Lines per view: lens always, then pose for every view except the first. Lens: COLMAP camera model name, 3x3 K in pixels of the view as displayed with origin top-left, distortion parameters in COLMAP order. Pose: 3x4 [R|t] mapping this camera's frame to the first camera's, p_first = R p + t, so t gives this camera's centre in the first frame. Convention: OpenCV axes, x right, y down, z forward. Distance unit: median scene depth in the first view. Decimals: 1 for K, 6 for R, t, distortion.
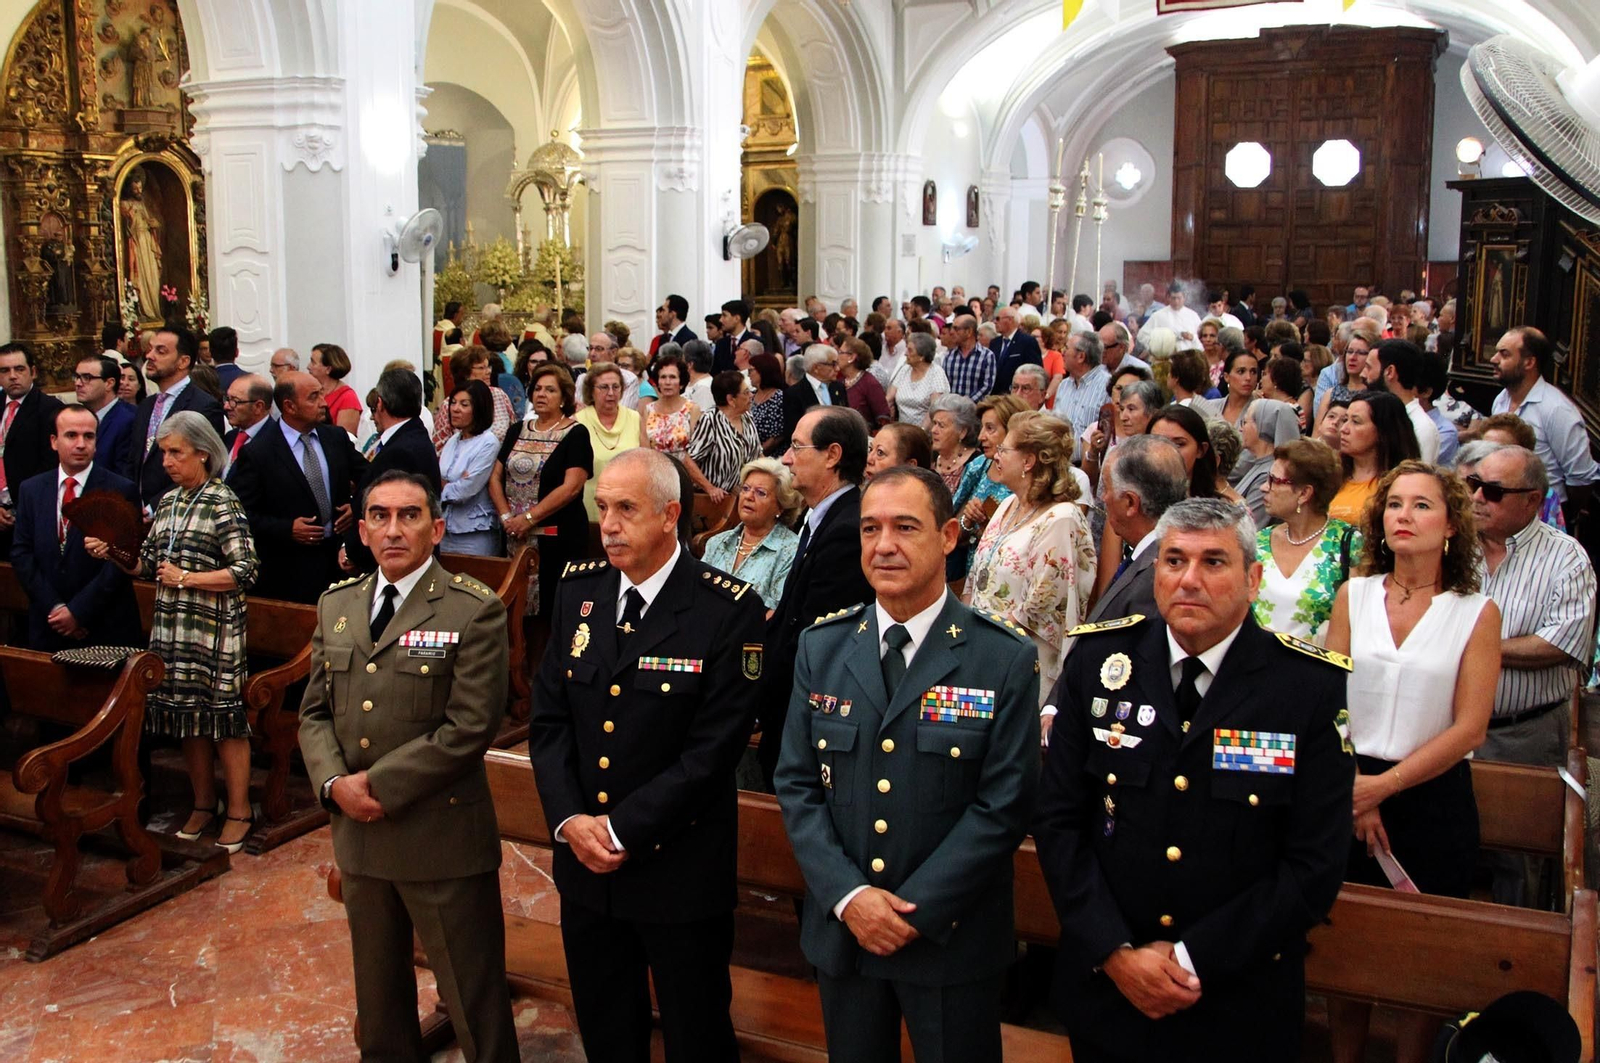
lens RADIAL K [[1533.9, 0, 743.4], [0, 1533.9, 528.8], [0, 0, 1]] dist [-0.130493, 0.112249]
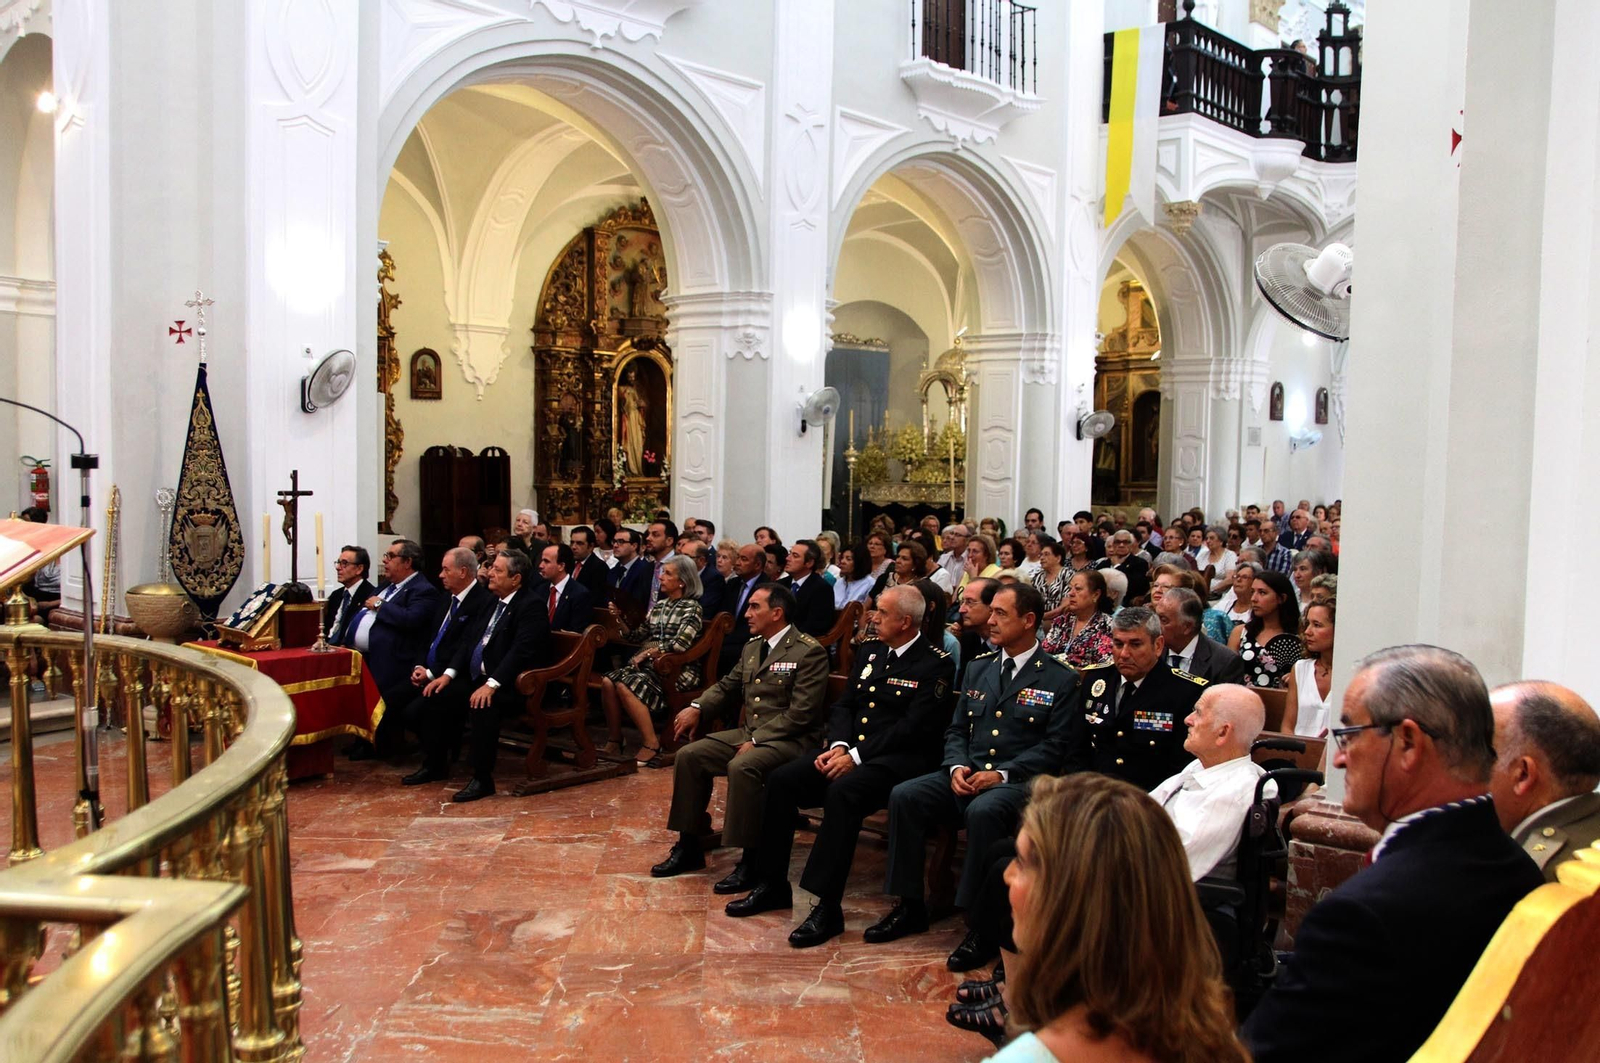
lens RADIAL K [[1399.1, 0, 793.1], [0, 1399.1, 560.4], [0, 0, 1]] dist [-0.109857, 0.116404]
pose [[0.963919, 0.035703, -0.263790, 0.069664], [-0.063597, 0.993155, -0.097971, 0.048764], [0.258486, 0.111212, 0.959592, -0.138633]]
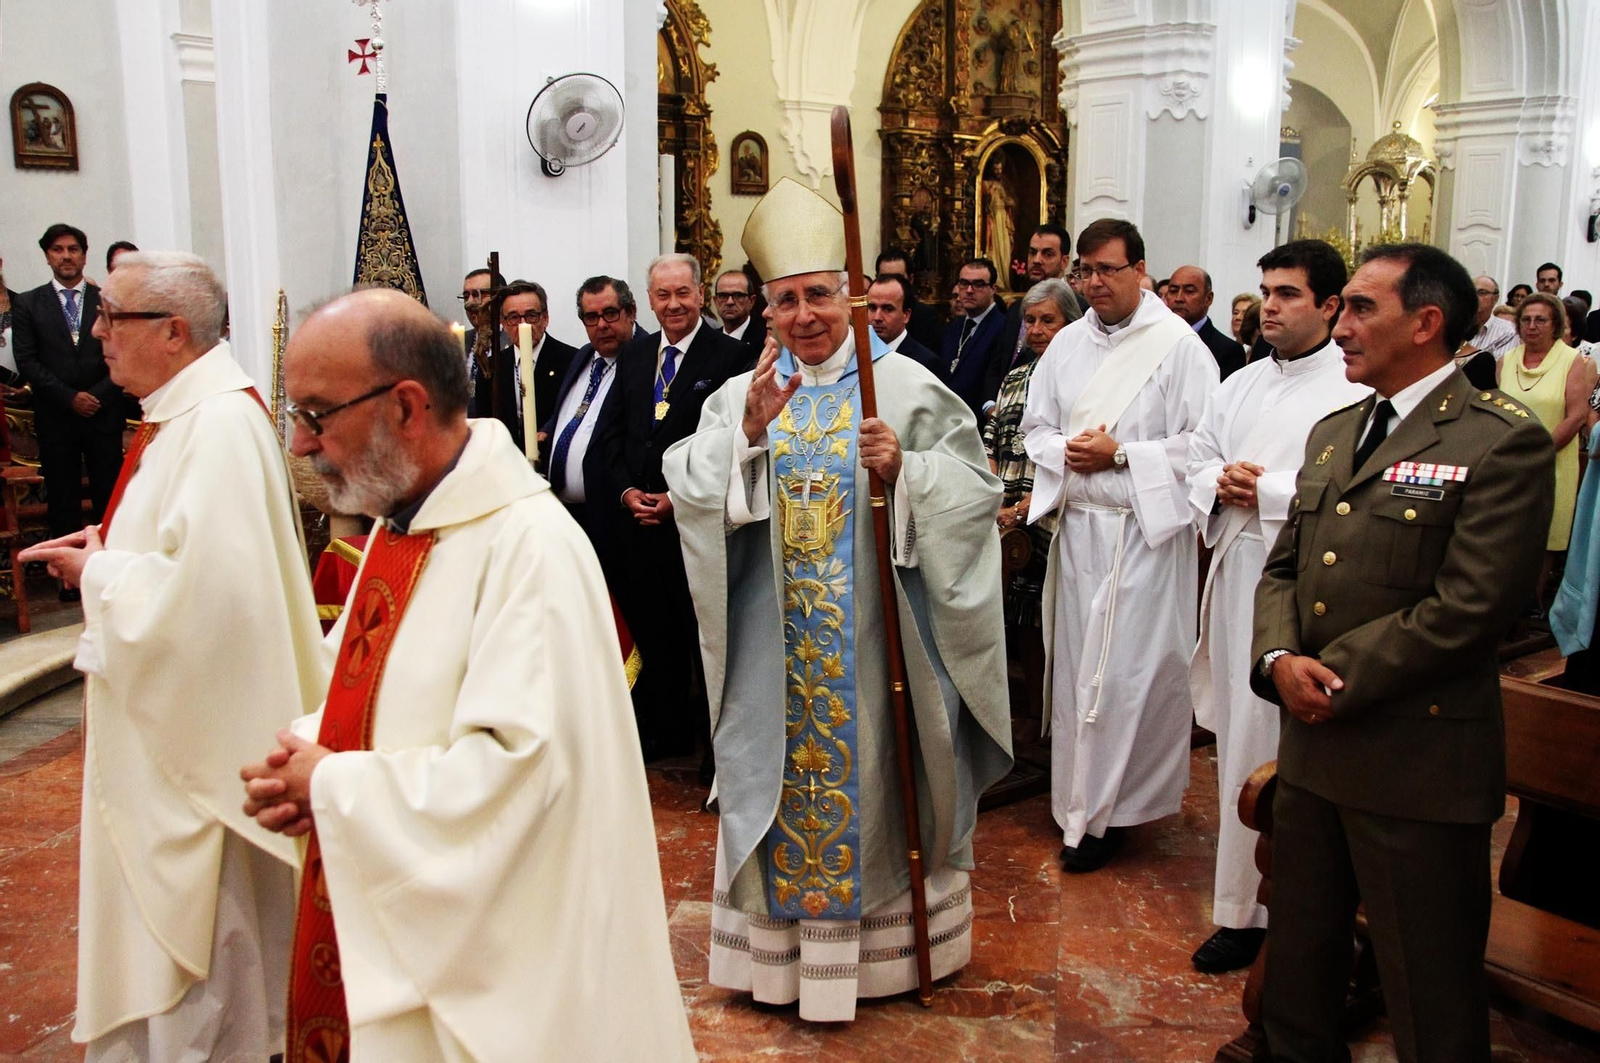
lens RADIAL K [[1384.8, 0, 857.3], [0, 1384.8, 533.9], [0, 0, 1]] dist [-0.122353, 0.114137]
pose [[0.894669, 0.088023, -0.437972, -0.038205], [-0.087323, 0.995942, 0.021783, 0.024764], [0.438112, 0.018756, 0.898724, 0.069394]]
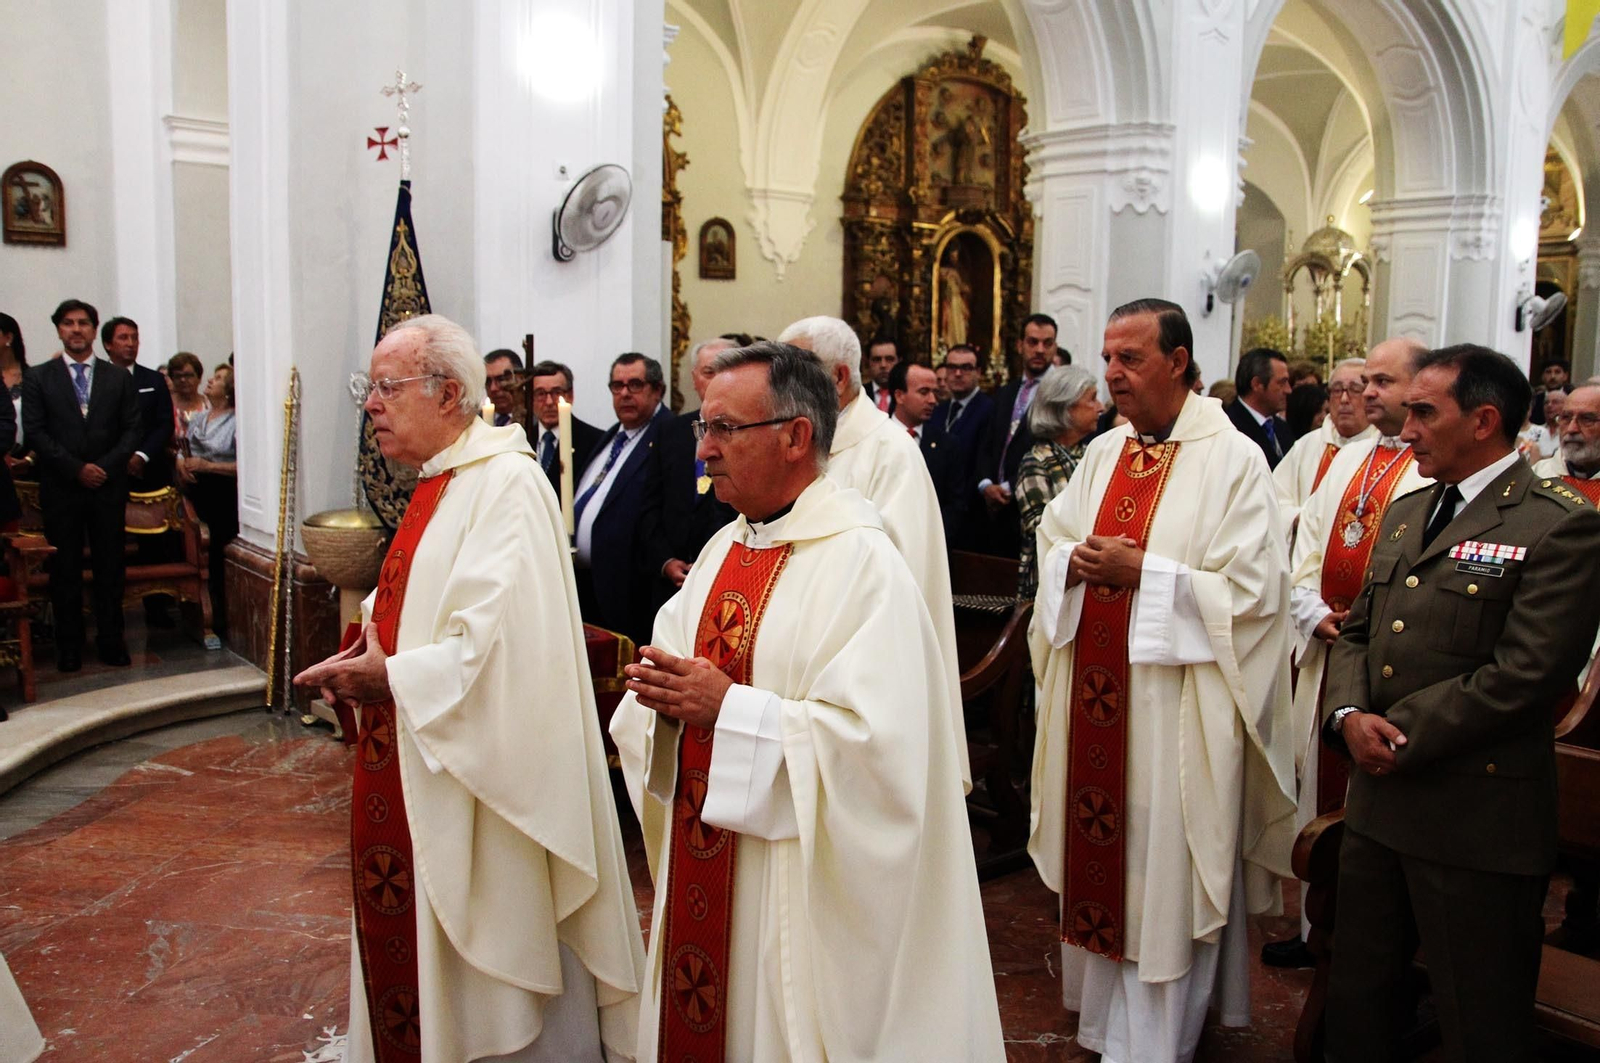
lens RADIAL K [[1364.2, 0, 851.0], [0, 1364.2, 532.6], [0, 0, 1]] dist [-0.126571, 0.121209]
pose [[0.912700, 0.067381, -0.403037, -0.052214], [-0.090435, 0.995161, -0.038421, 0.026798], [0.398498, 0.071516, 0.914377, 0.054075]]
